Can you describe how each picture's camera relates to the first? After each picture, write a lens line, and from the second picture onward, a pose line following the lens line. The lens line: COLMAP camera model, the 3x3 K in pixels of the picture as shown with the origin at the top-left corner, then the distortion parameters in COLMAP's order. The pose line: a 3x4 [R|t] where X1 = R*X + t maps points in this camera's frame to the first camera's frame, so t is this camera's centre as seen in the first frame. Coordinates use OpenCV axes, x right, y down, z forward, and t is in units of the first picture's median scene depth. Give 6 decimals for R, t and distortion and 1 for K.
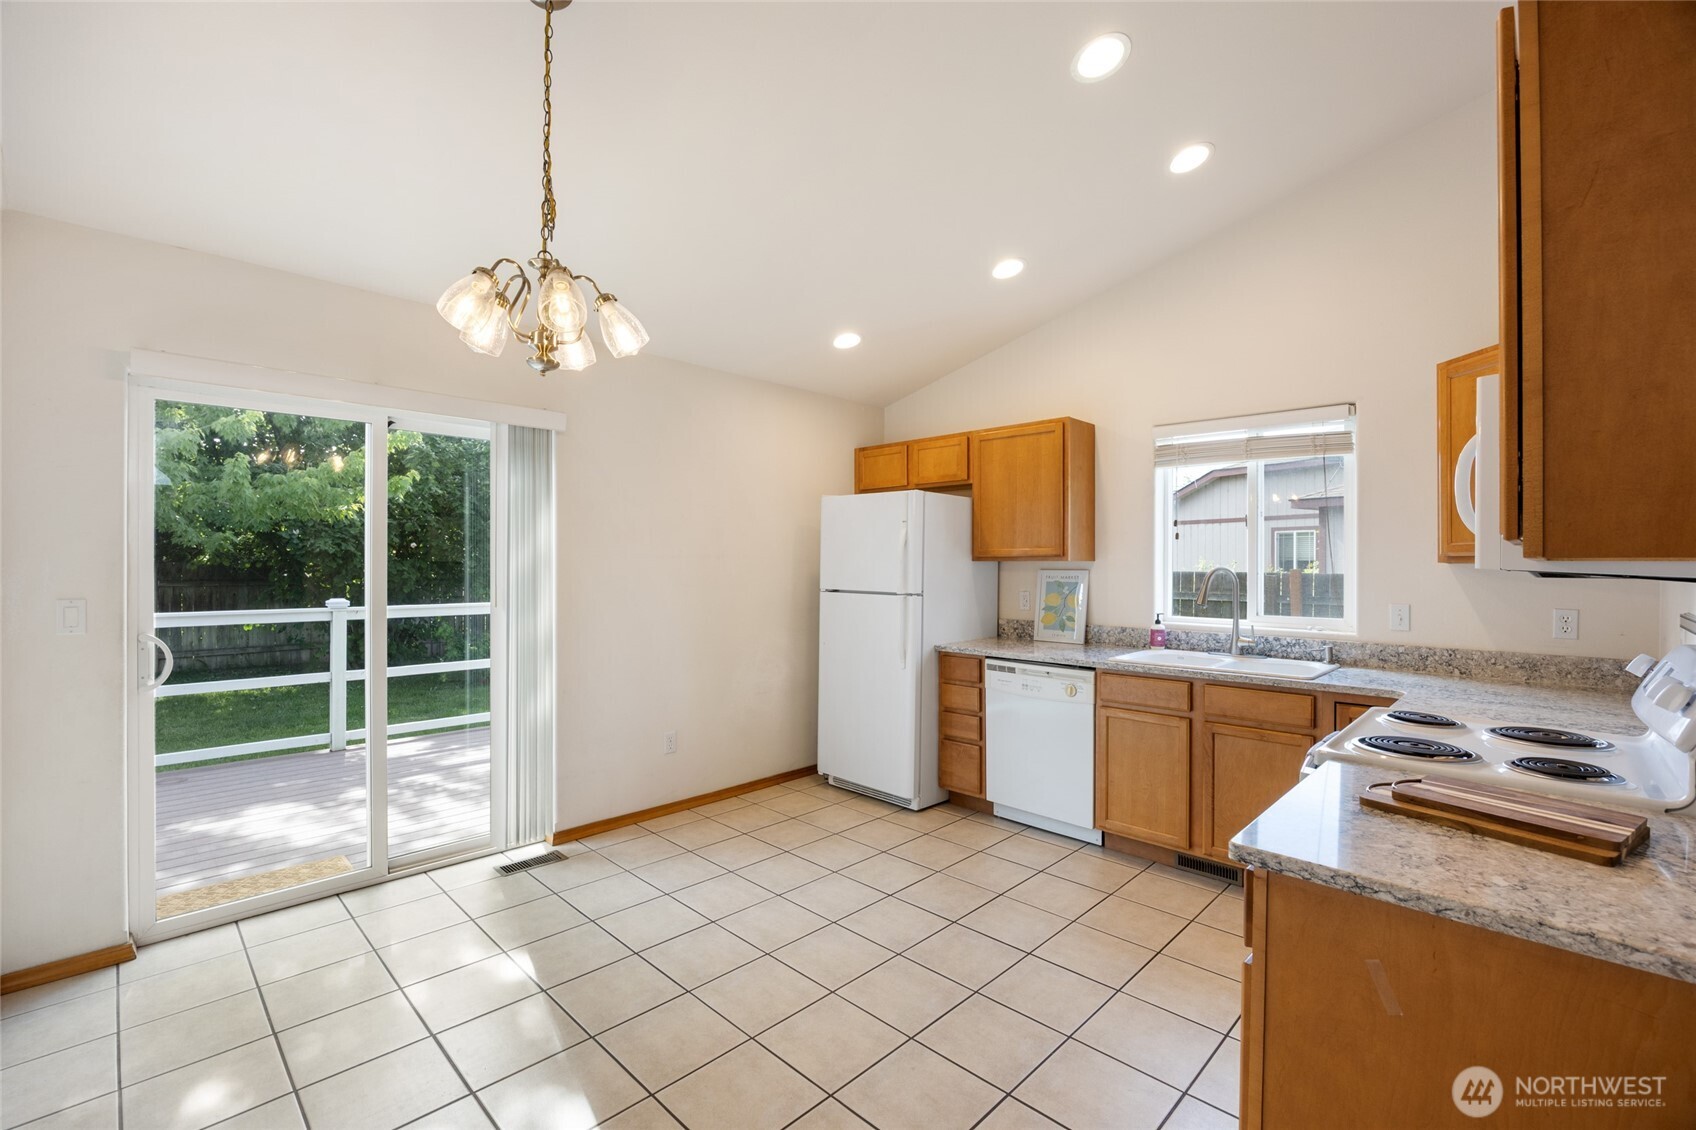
lens RADIAL K [[731.4, 0, 848.0], [0, 731.4, 565.0], [0, 0, 1]] dist [-0.024971, 0.004067]
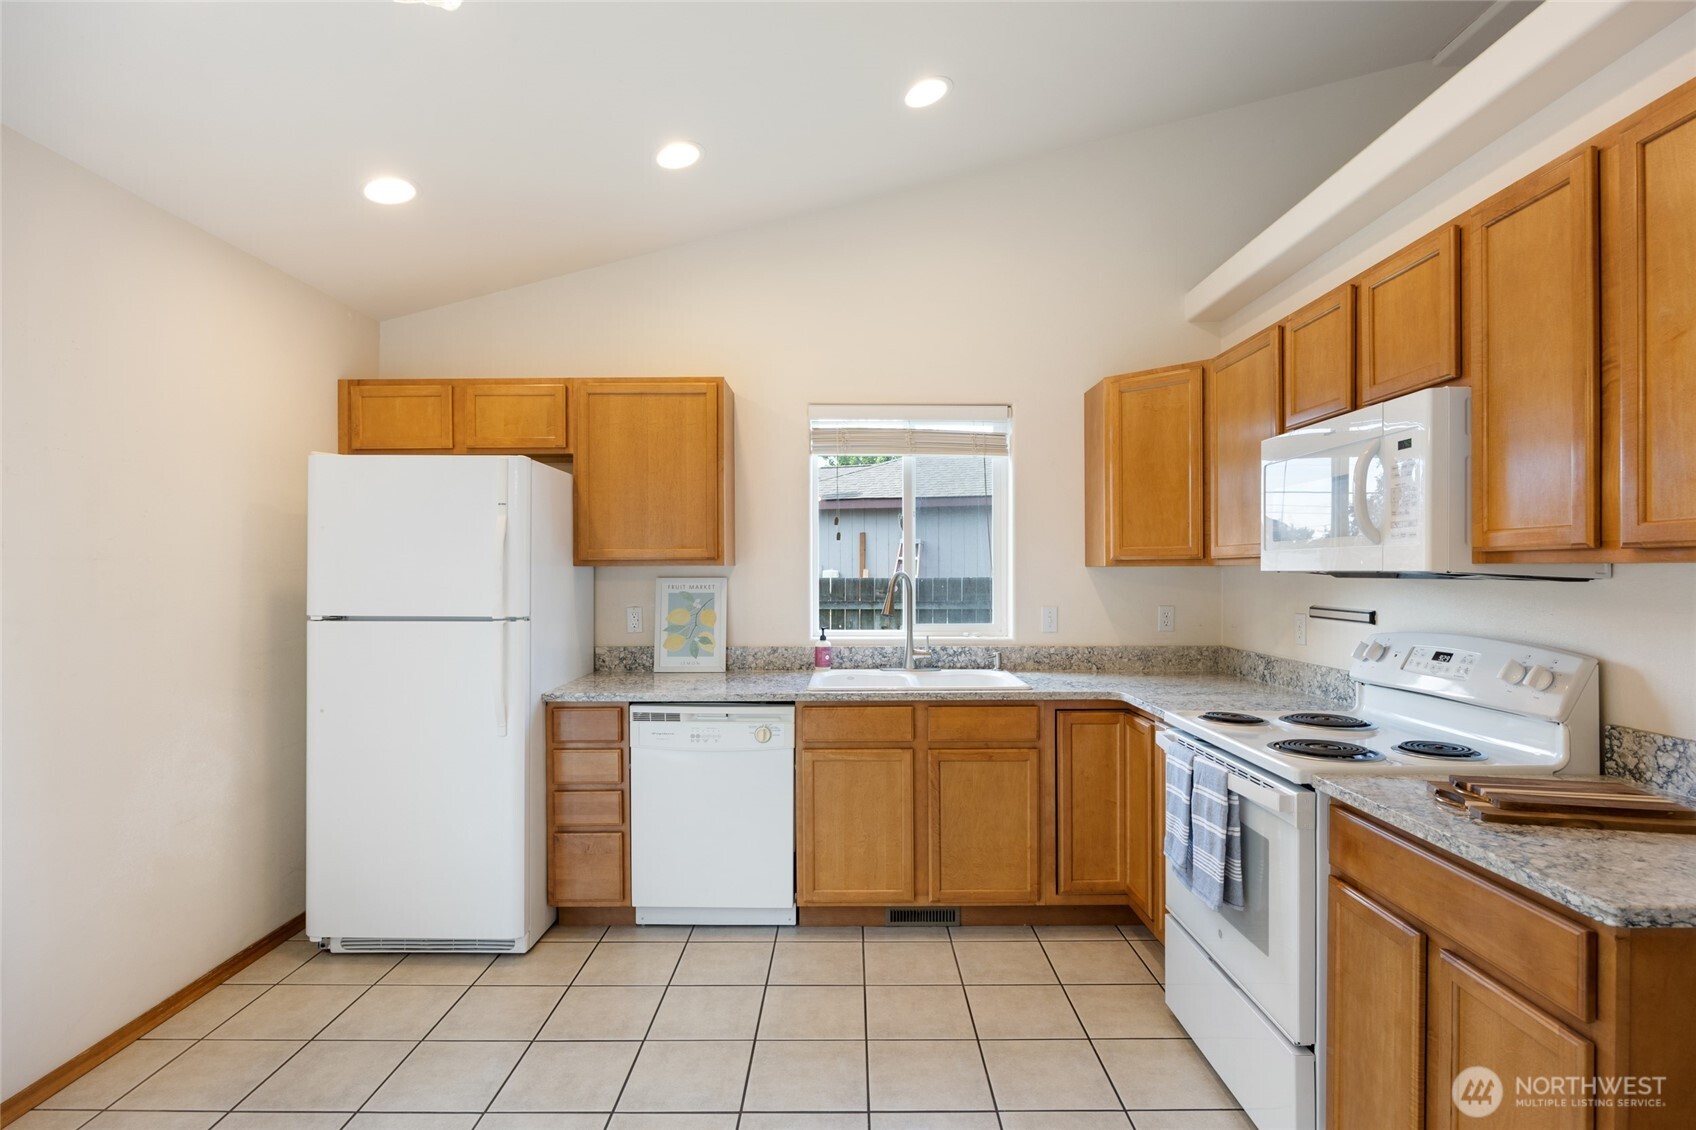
lens RADIAL K [[839.0, 0, 852.5], [0, 839.0, 573.3], [0, 0, 1]] dist [-0.009203, 0.000253]
pose [[0.712522, -0.009218, 0.701589, -0.222300], [0.006958, 0.999957, 0.006072, -0.001932], [-0.701615, 0.000555, 0.712556, 0.278202]]
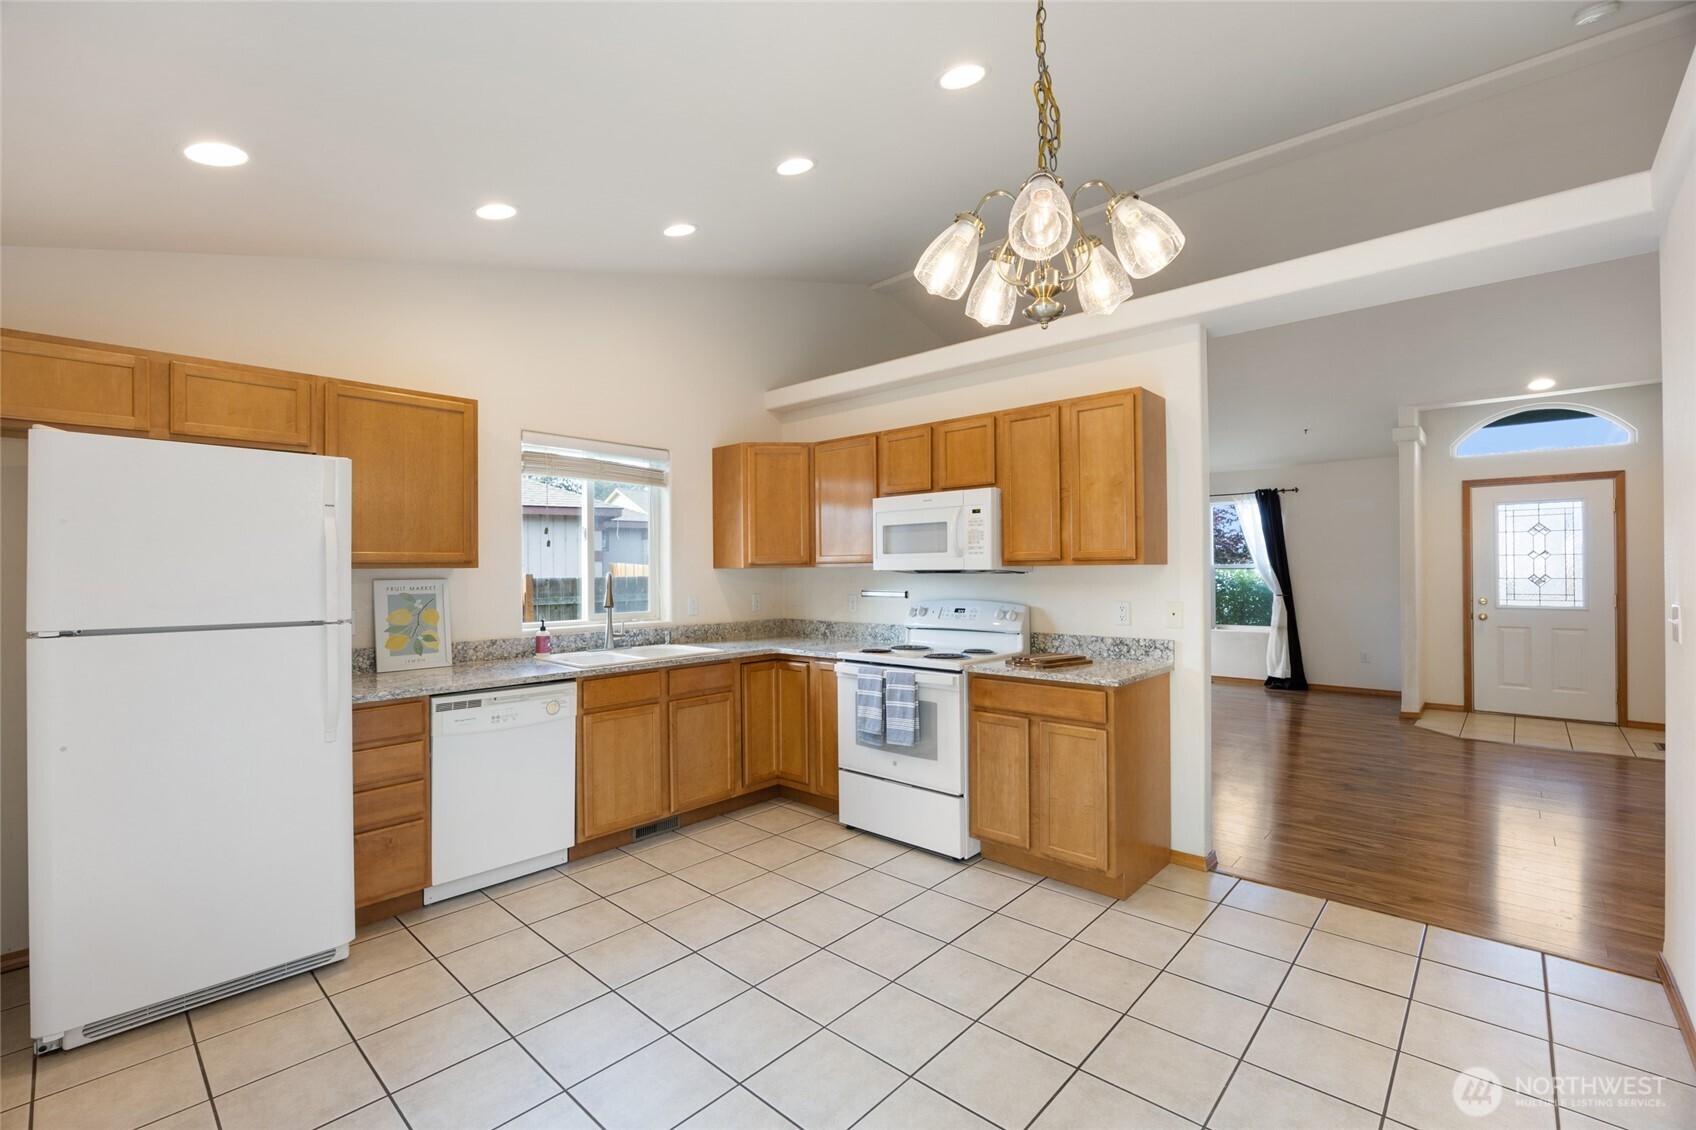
lens RADIAL K [[728.7, 0, 849.9], [0, 728.7, 566.8], [0, 0, 1]] dist [-0.019517, 0.003553]
pose [[-0.035745, -0.001133, 0.999360, -0.571443], [0.009355, 0.999955, 0.001468, -0.004152], [-0.999317, 0.009402, -0.035733, 0.595880]]
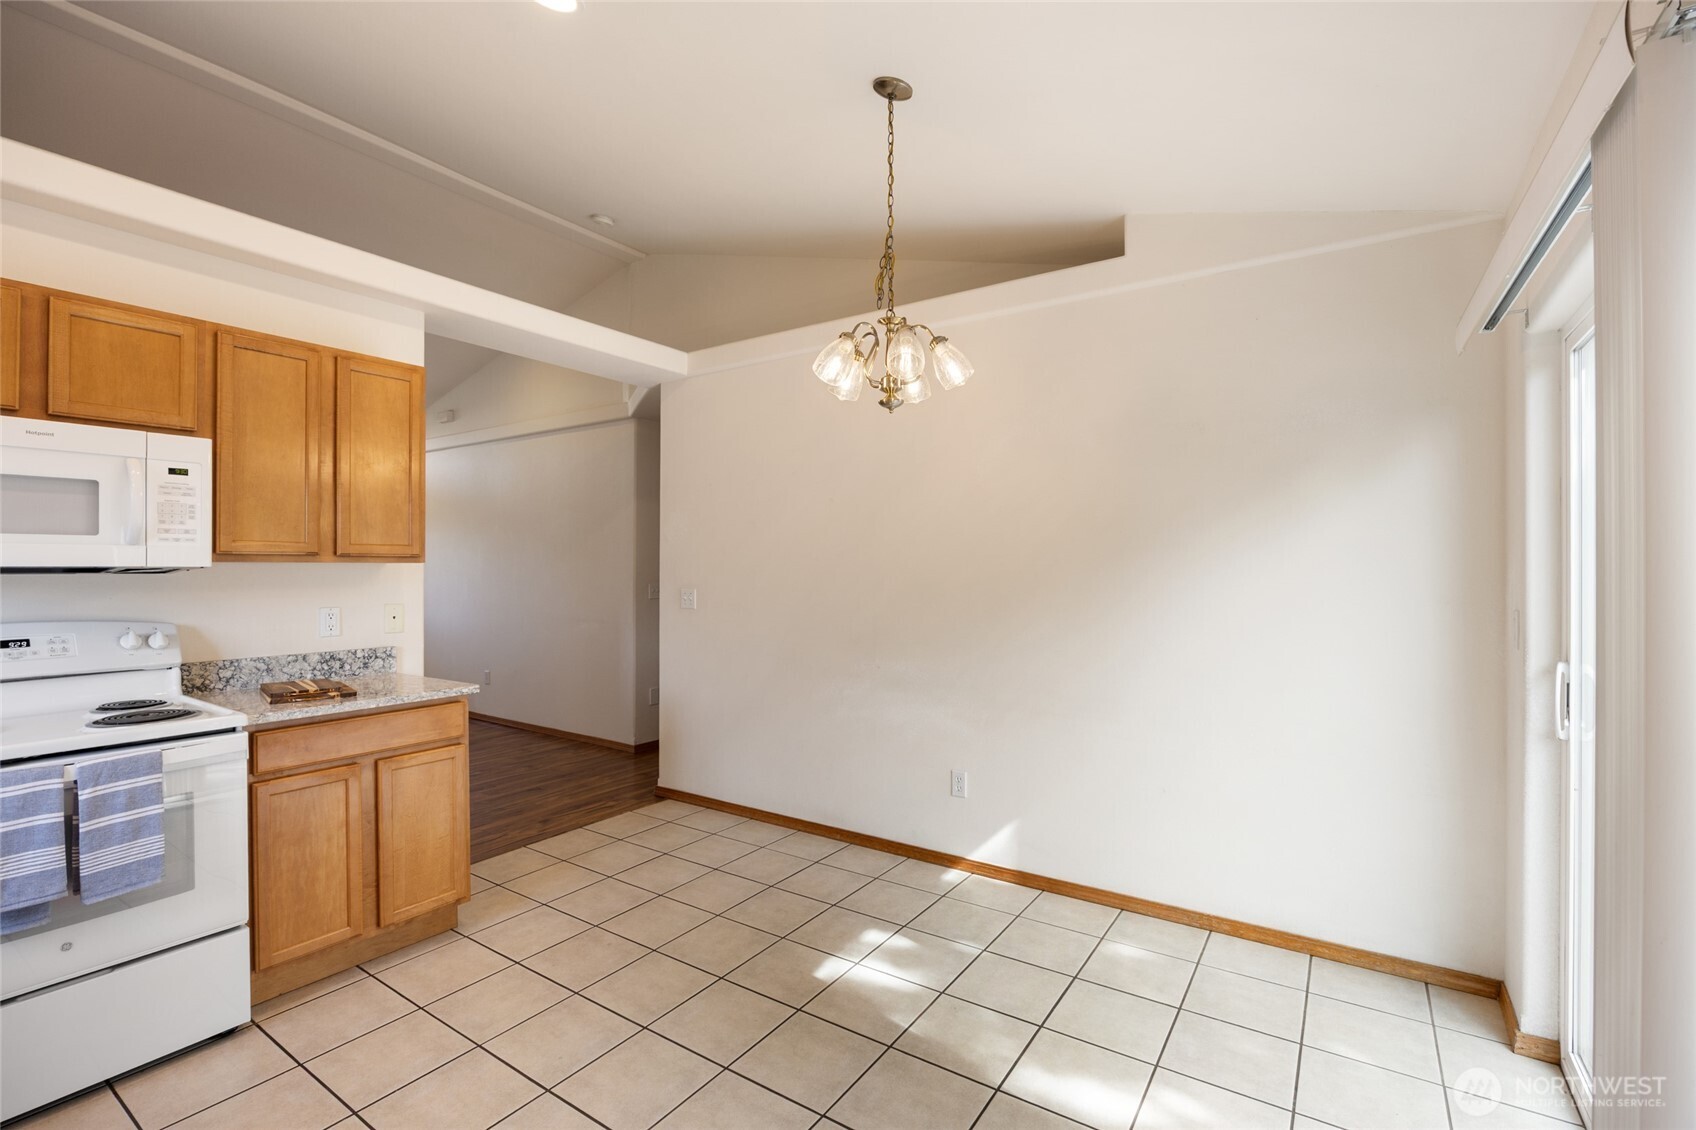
lens RADIAL K [[760.9, 0, 848.0], [0, 760.9, 565.0], [0, 0, 1]] dist [-0.022992, 0.000239]
pose [[-0.982337, -0.004811, -0.187060, -0.053193], [-0.004489, 0.999988, -0.002145, -0.000342], [0.187068, -0.001267, -0.982346, 1.075036]]
